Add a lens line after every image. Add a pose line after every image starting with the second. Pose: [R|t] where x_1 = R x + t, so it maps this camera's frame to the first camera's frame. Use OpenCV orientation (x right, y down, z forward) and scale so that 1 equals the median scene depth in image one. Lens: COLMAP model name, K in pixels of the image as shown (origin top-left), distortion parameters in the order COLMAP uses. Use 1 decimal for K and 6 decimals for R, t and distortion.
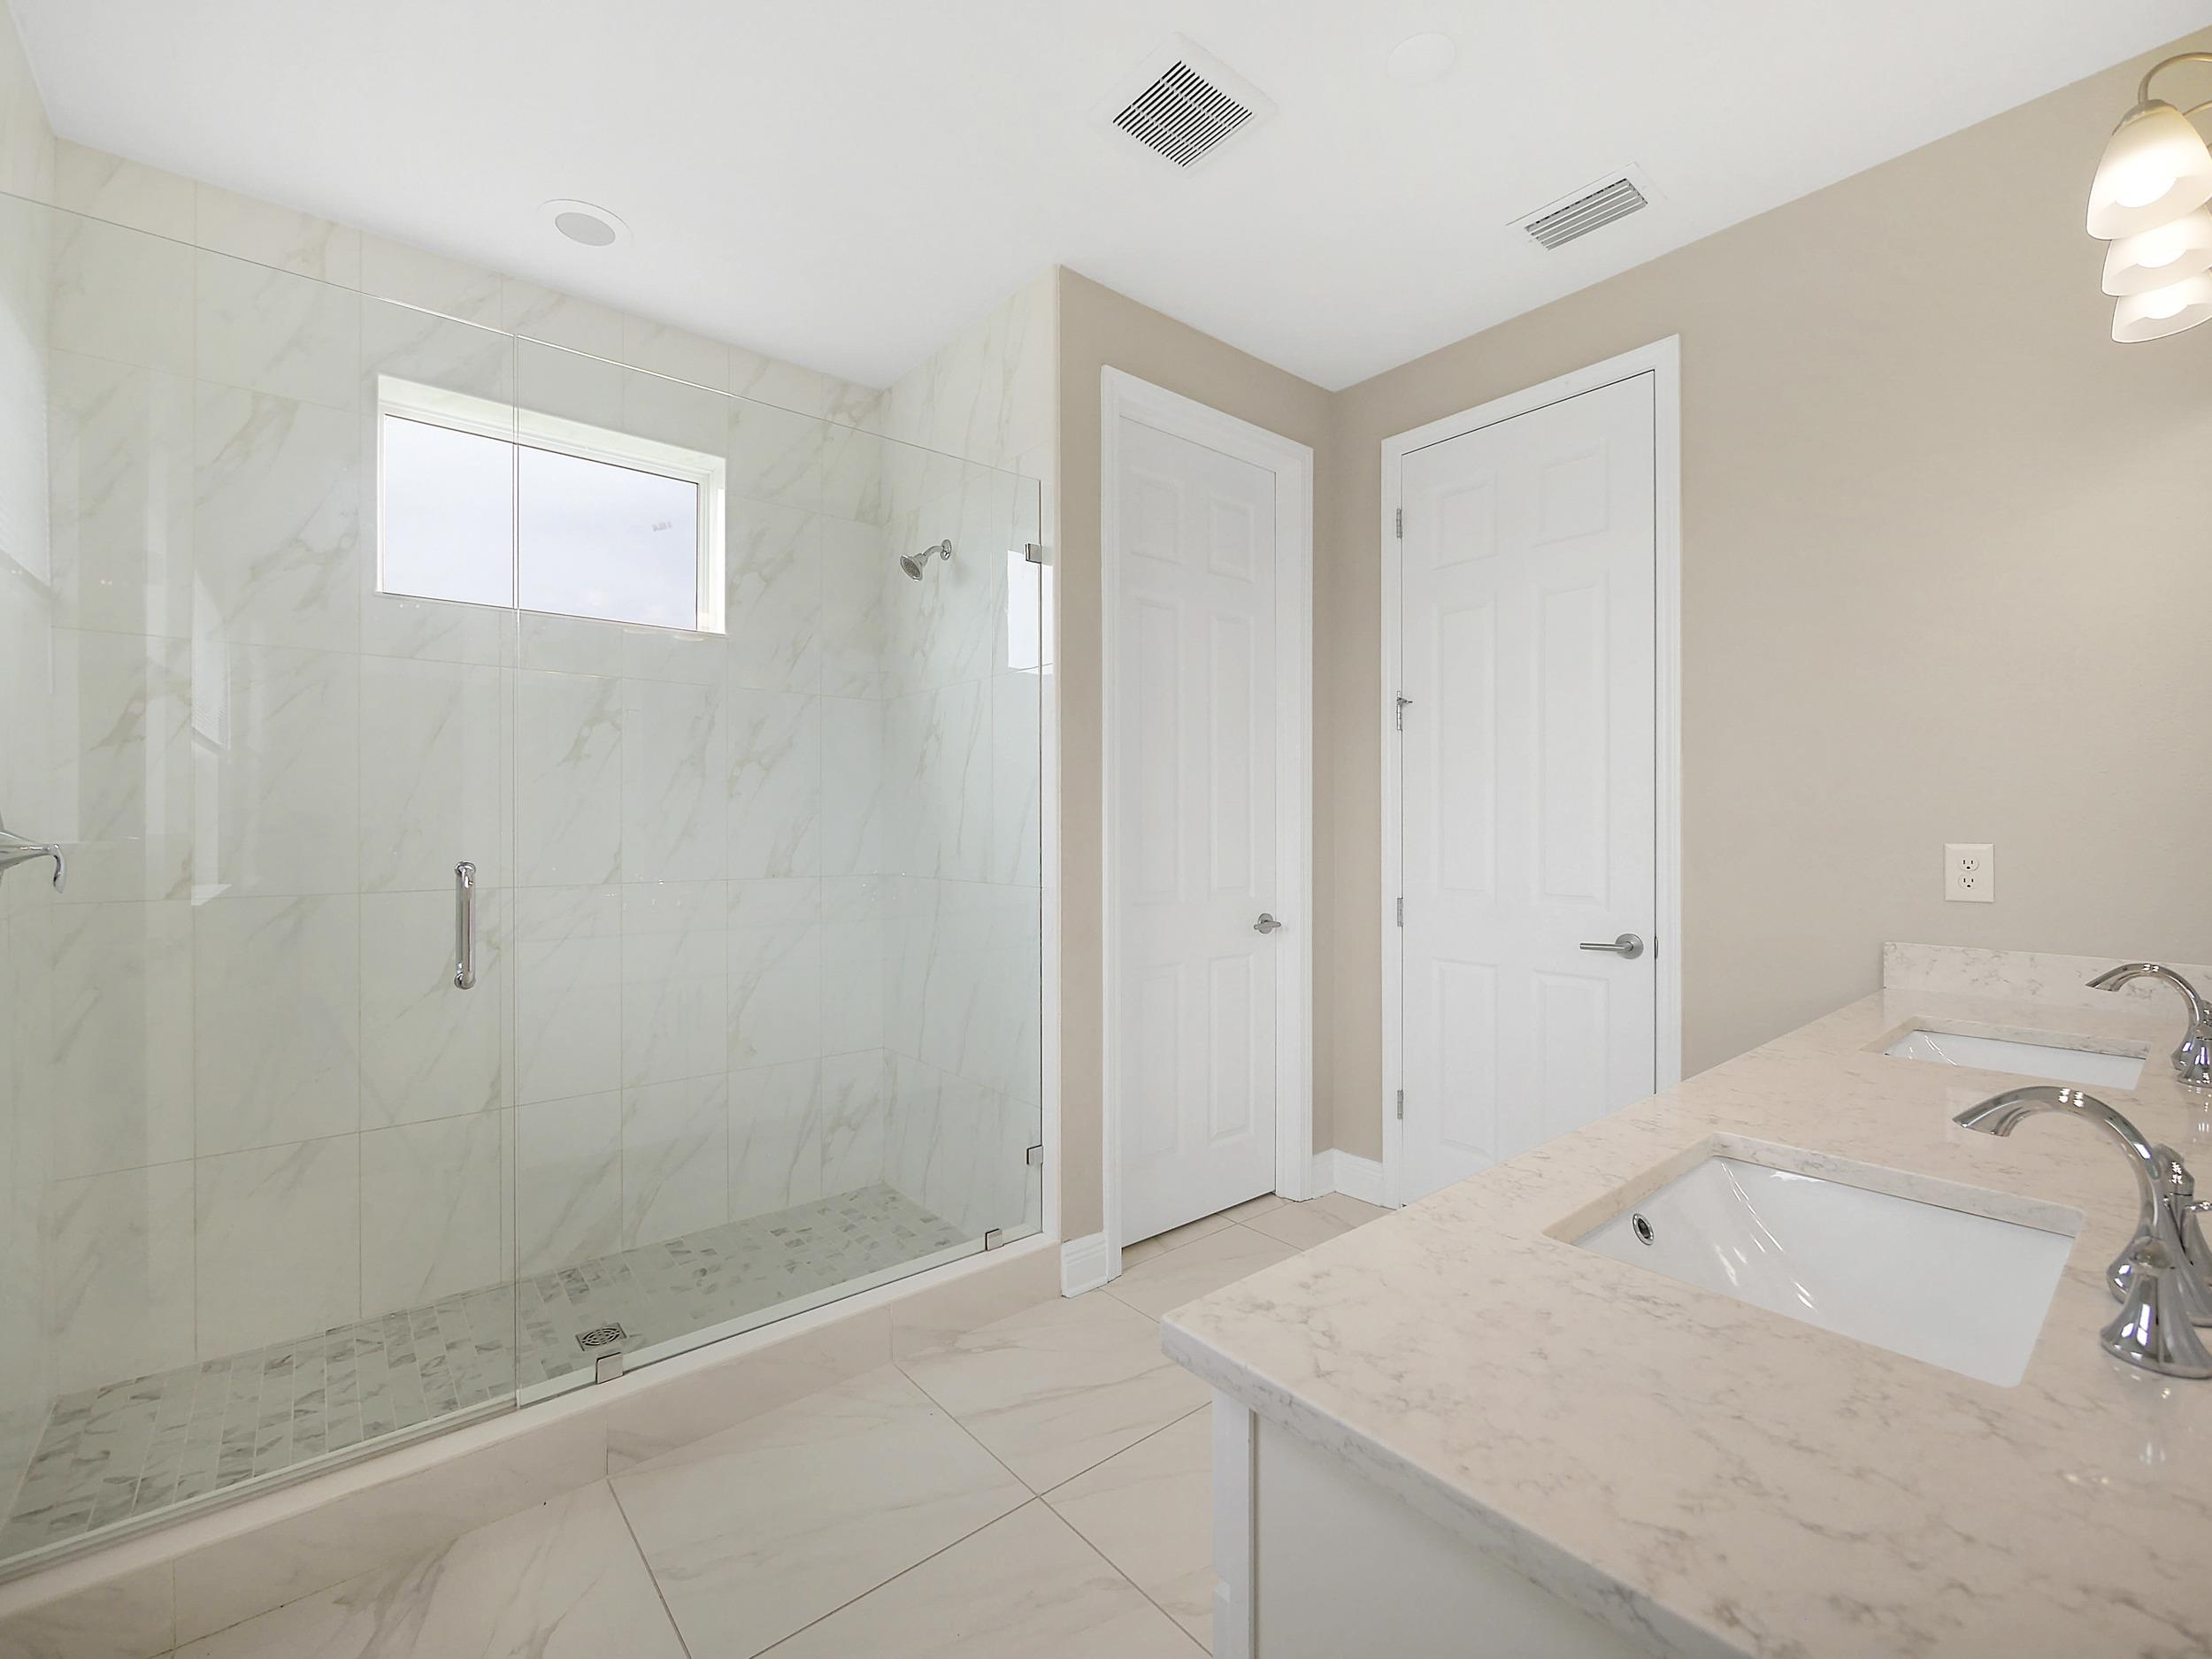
lens RADIAL K [[951.6, 0, 1112.0], [0, 951.6, 836.0], [0, 0, 1]] dist [-0.004374, 0.000799]
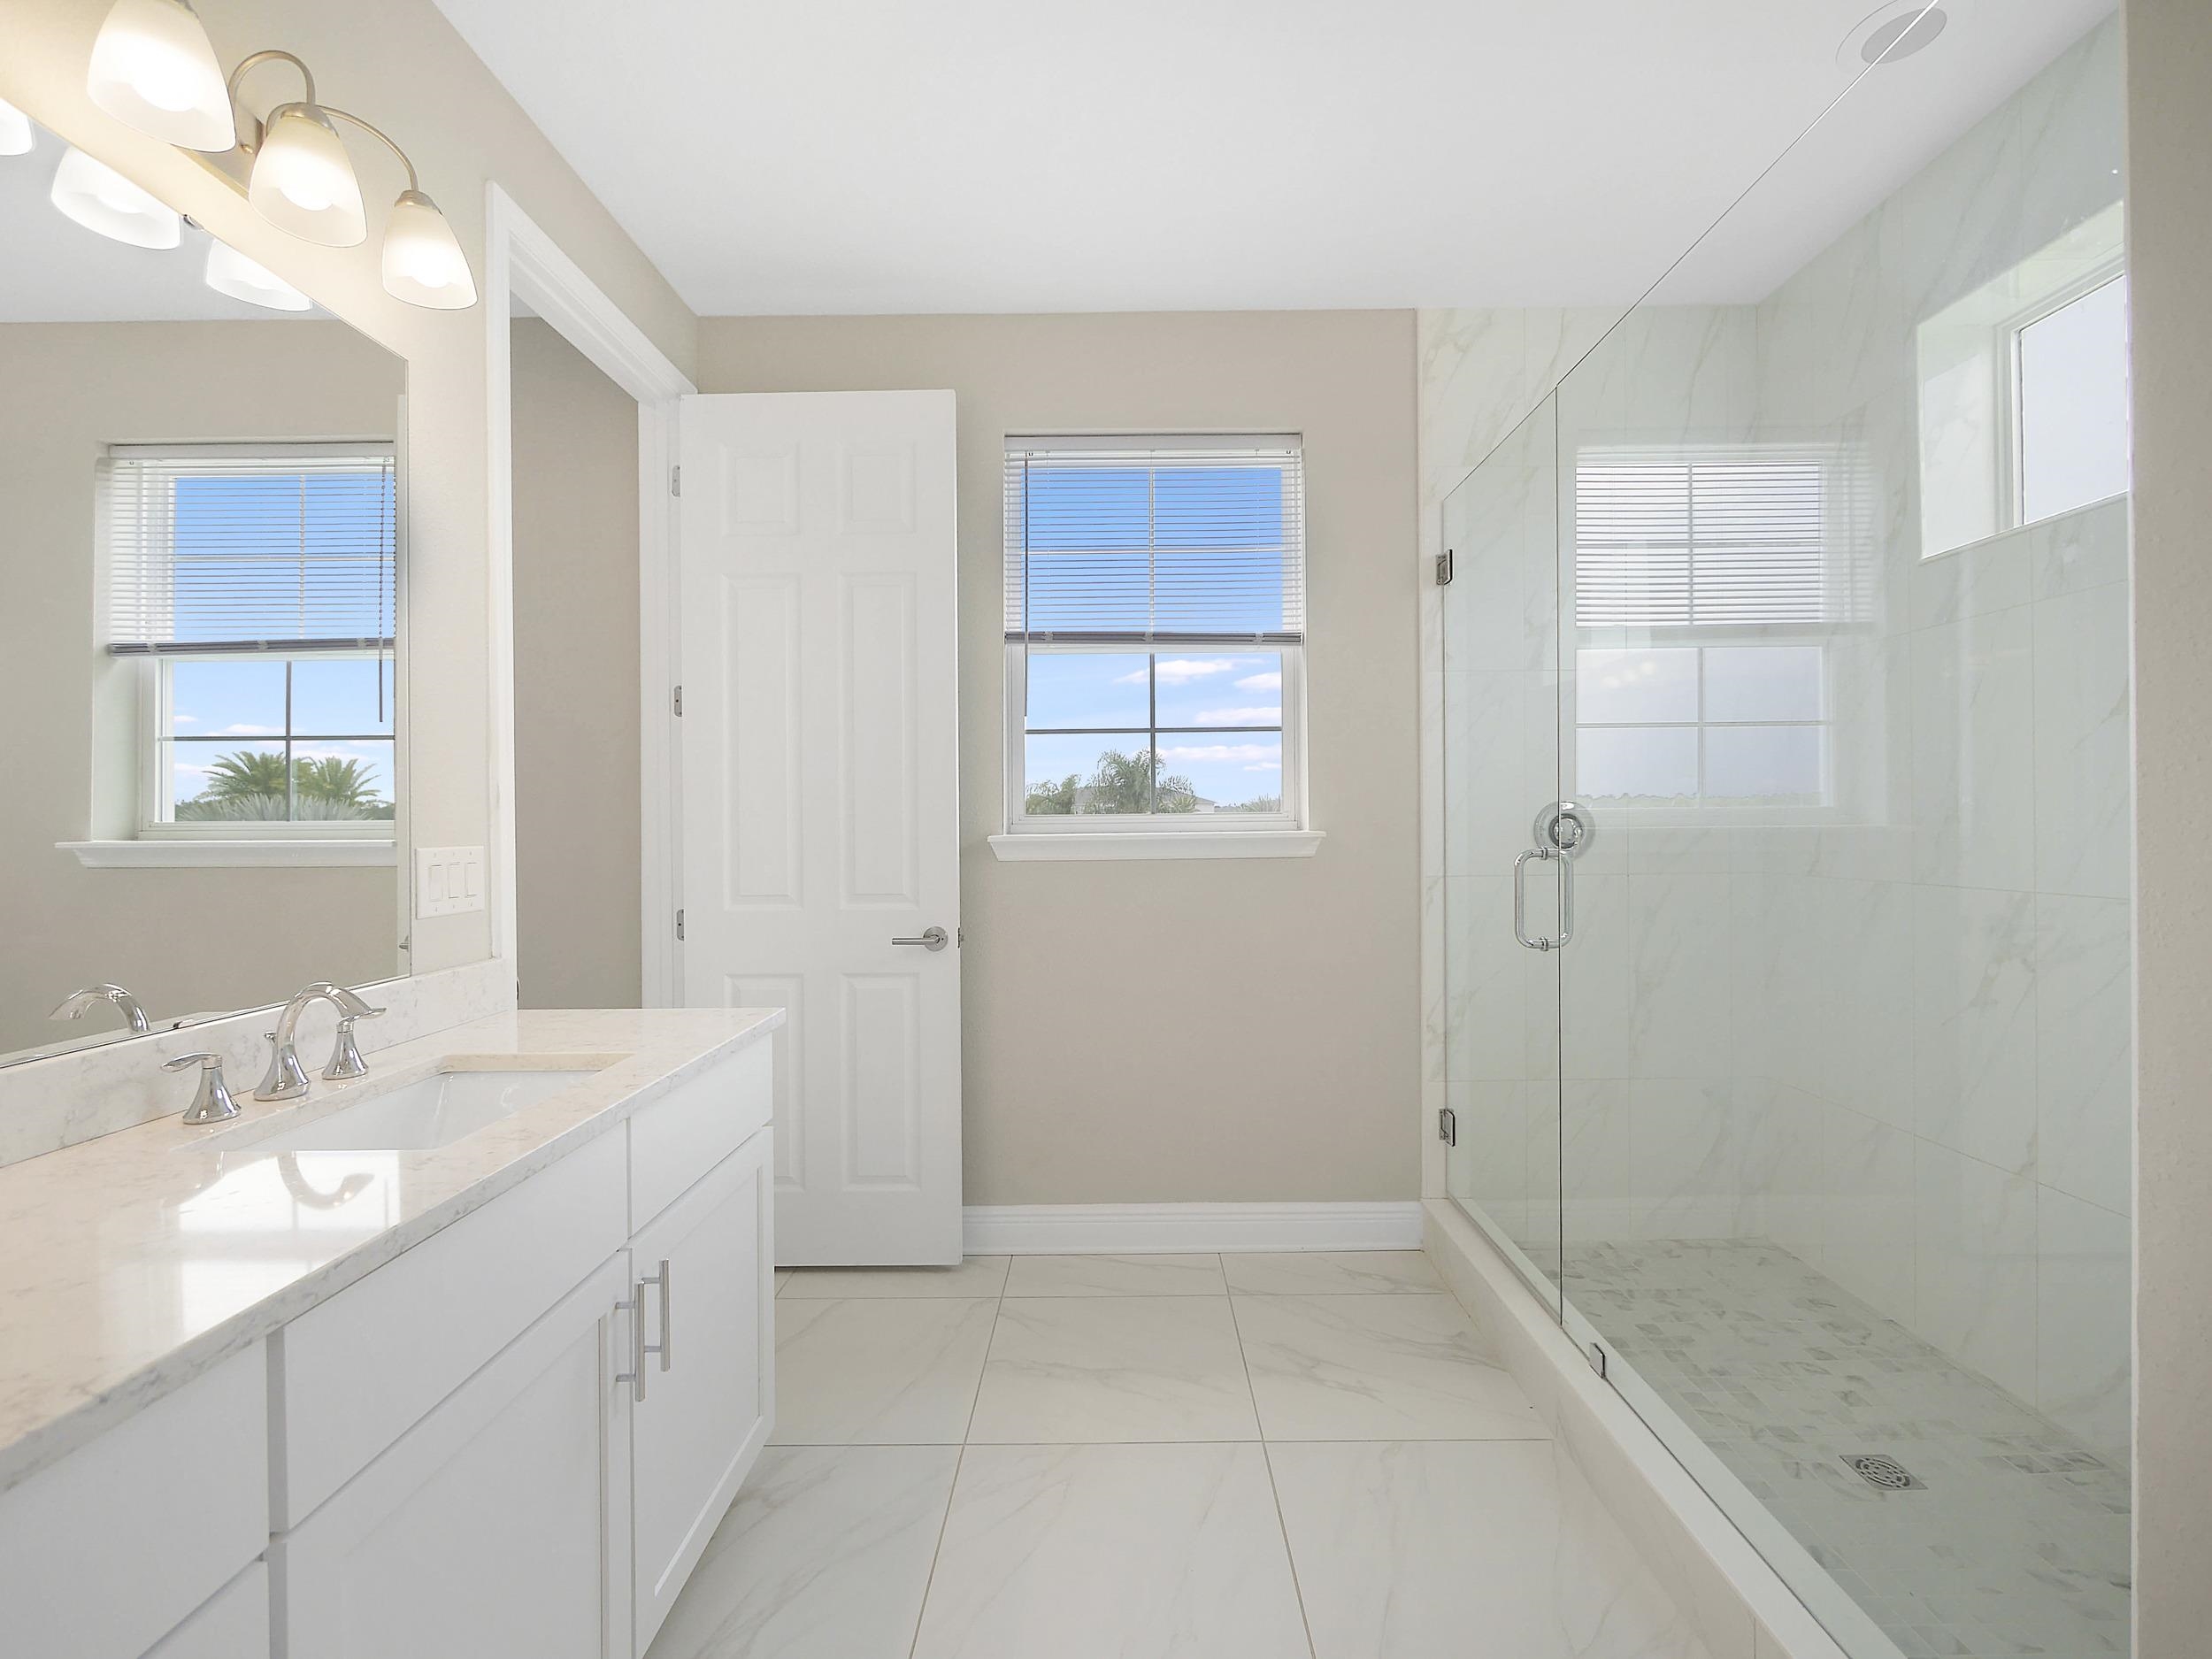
lens RADIAL K [[951.6, 0, 1114.4], [0, 951.6, 821.4], [0, 0, 1]] dist [-0.004374, 0.000799]
pose [[-0.652414, 0.008454, -0.757815, 0.471833], [0.012203, 0.999925, 0.000649, -0.013234], [0.757764, -0.008824, -0.652469, 1.072438]]
